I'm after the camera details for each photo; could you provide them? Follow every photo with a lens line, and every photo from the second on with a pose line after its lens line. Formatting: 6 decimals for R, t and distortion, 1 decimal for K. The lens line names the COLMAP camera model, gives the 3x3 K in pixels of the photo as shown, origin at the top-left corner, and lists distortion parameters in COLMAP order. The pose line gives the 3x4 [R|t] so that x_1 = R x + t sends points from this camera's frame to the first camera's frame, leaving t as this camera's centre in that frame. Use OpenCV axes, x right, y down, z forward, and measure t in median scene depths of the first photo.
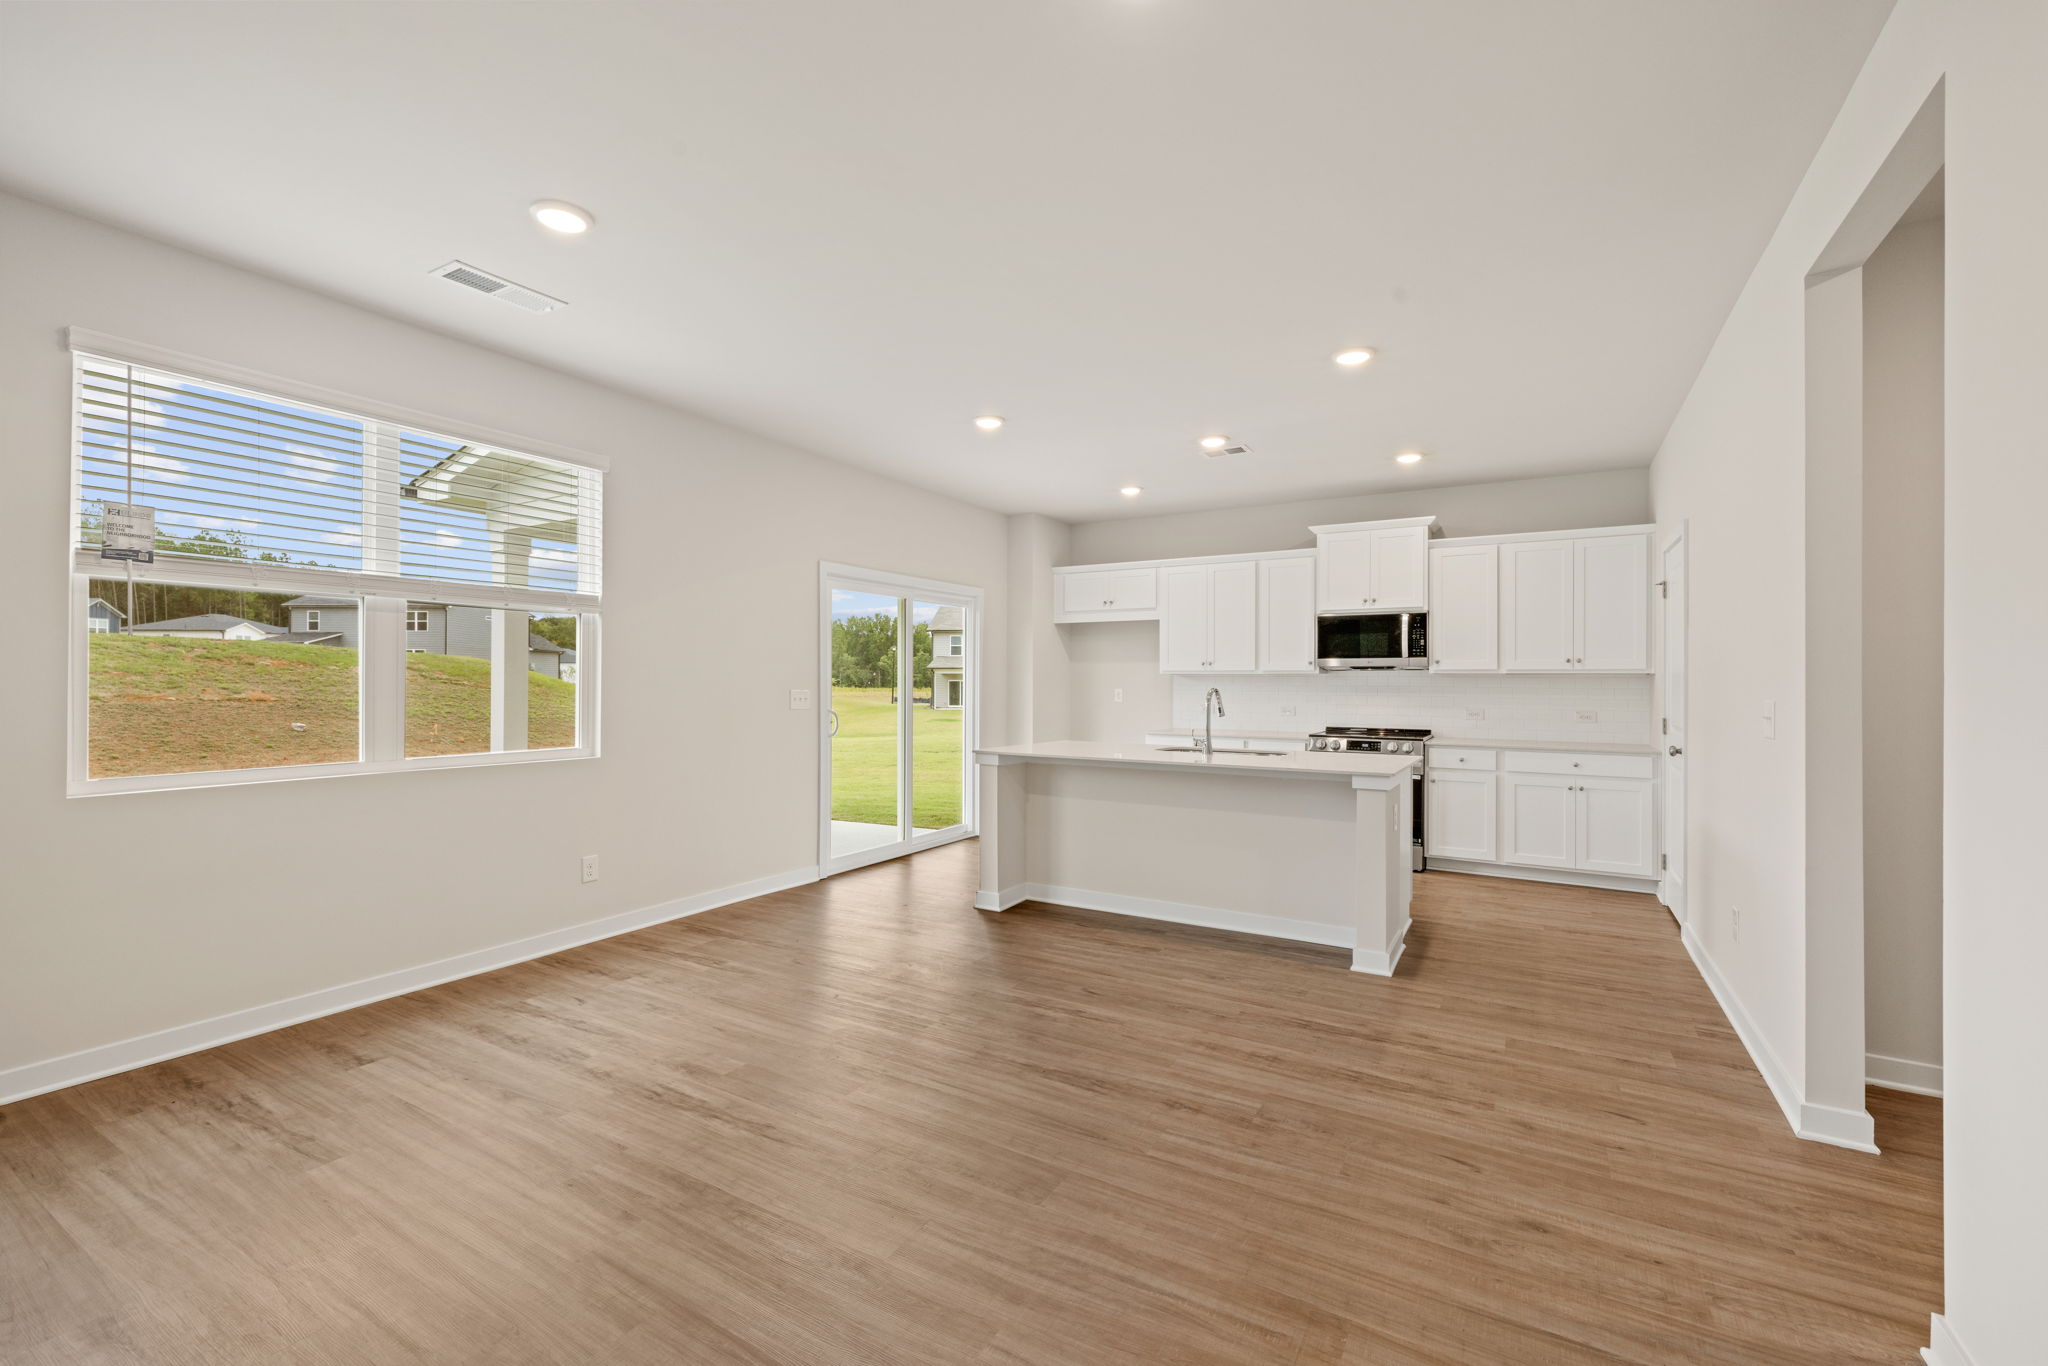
lens RADIAL K [[863.7, 0, 1028.5], [0, 863.7, 678.3], [0, 0, 1]] dist [0.004161, 0.000071]
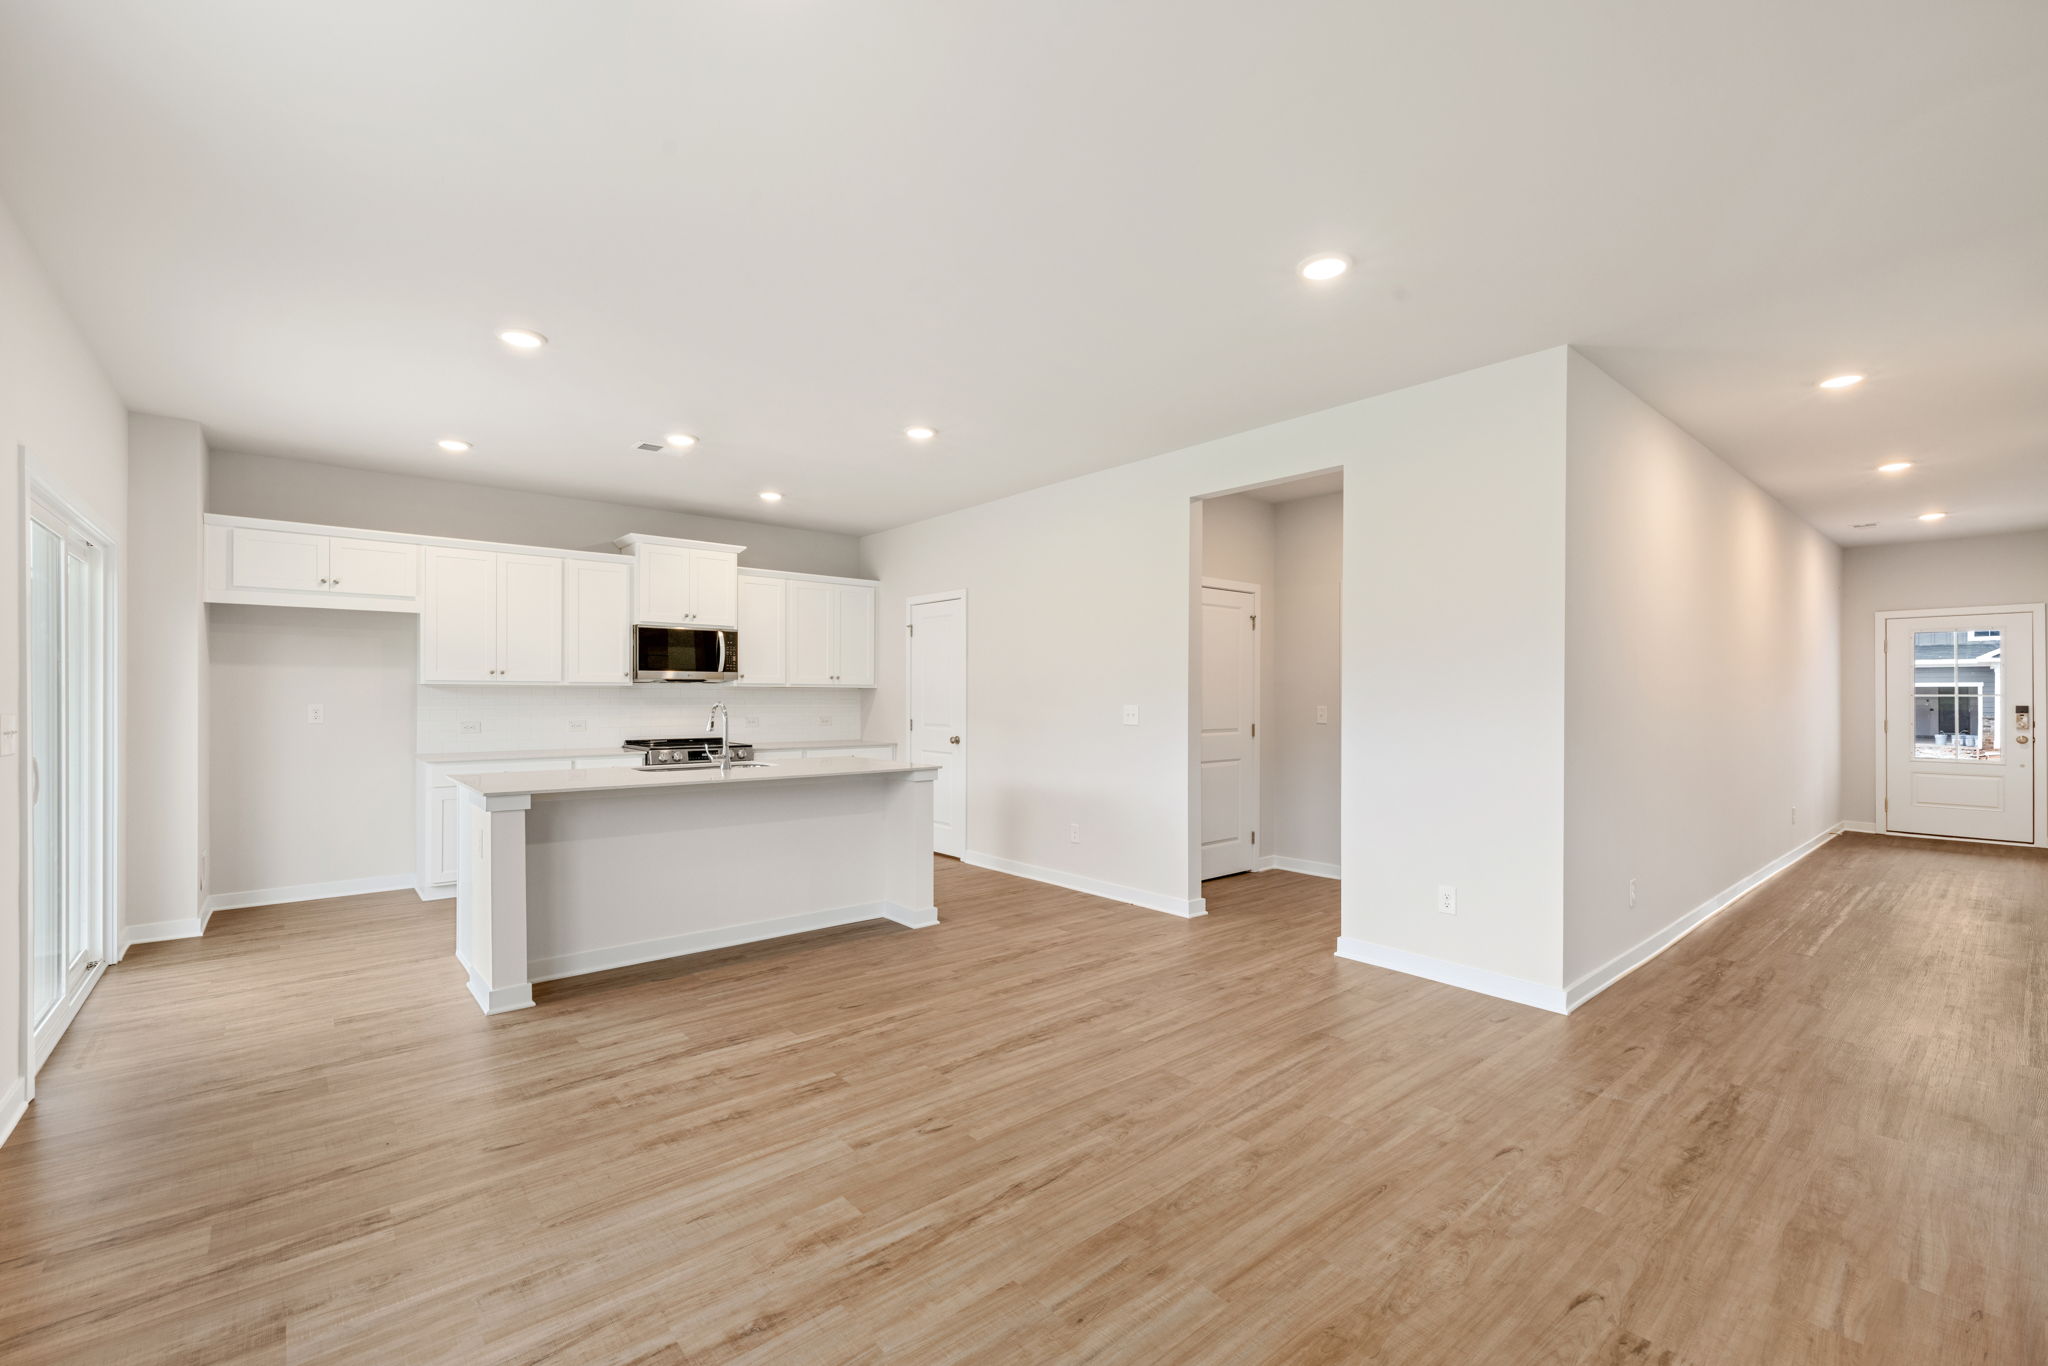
lens RADIAL K [[863.7, 0, 1027.3], [0, 863.7, 700.7], [0, 0, 1]] dist [0.004161, 0.000071]
pose [[0.328538, -0.009999, 0.944438, -0.553741], [-0.005586, 0.999906, 0.012529, -0.004148], [-0.944474, -0.009392, 0.328451, 0.331074]]
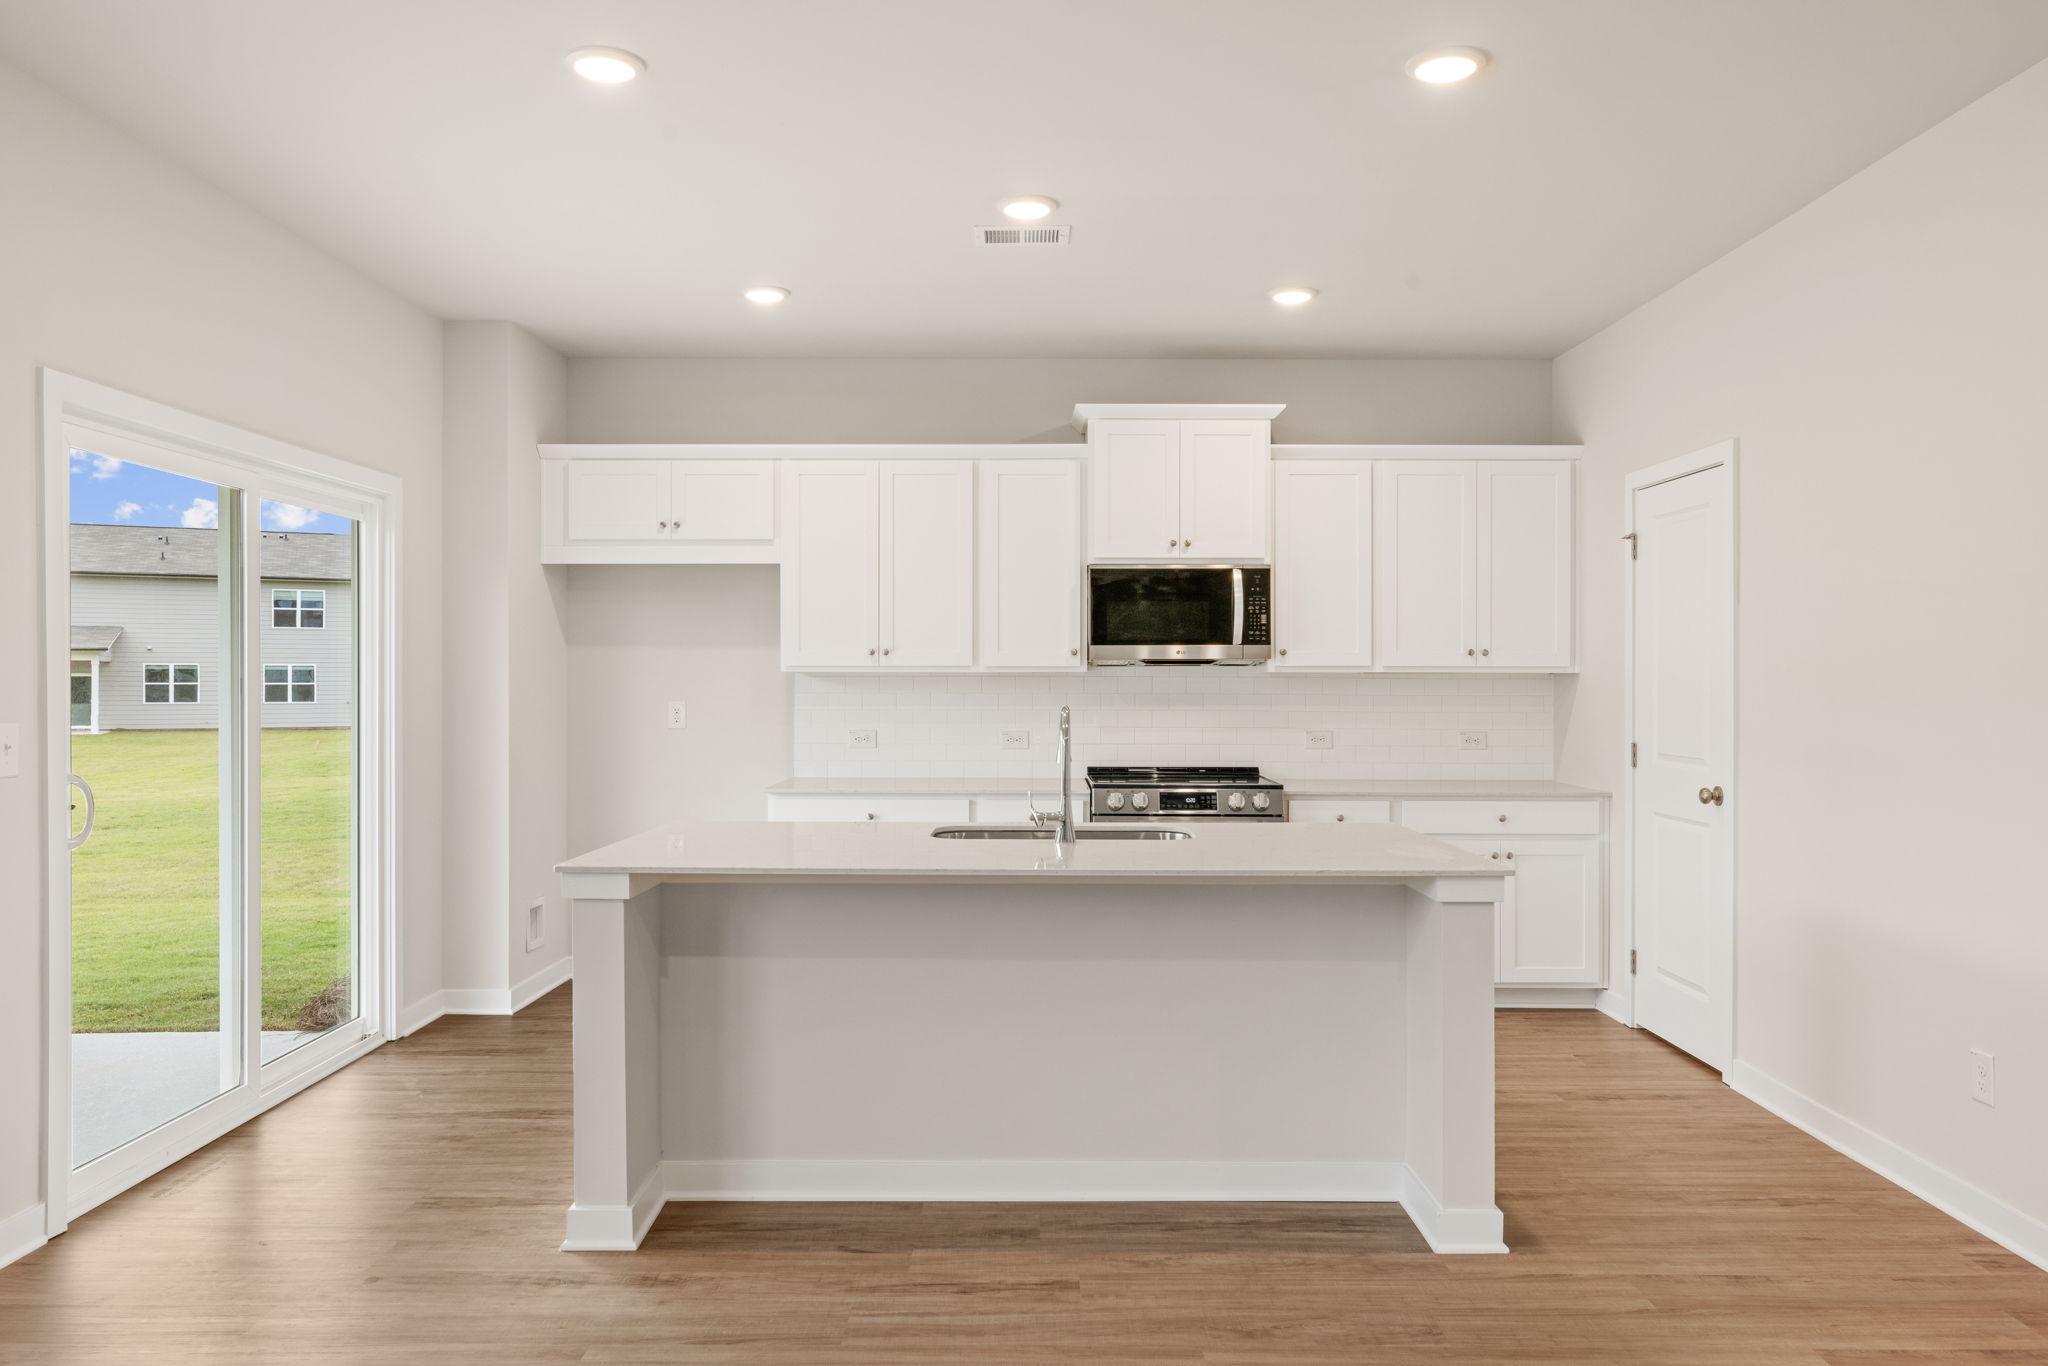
lens RADIAL K [[1443.2, 0, 1032.9], [0, 1443.2, 675.4], [0, 0, 1]] dist [0.002966, 0.000702]
pose [[0.861928, -0.003107, 0.507021, -0.205078], [0.000166, 0.999983, 0.005846, -0.010835], [-0.507031, -0.004955, 0.861914, 0.281260]]
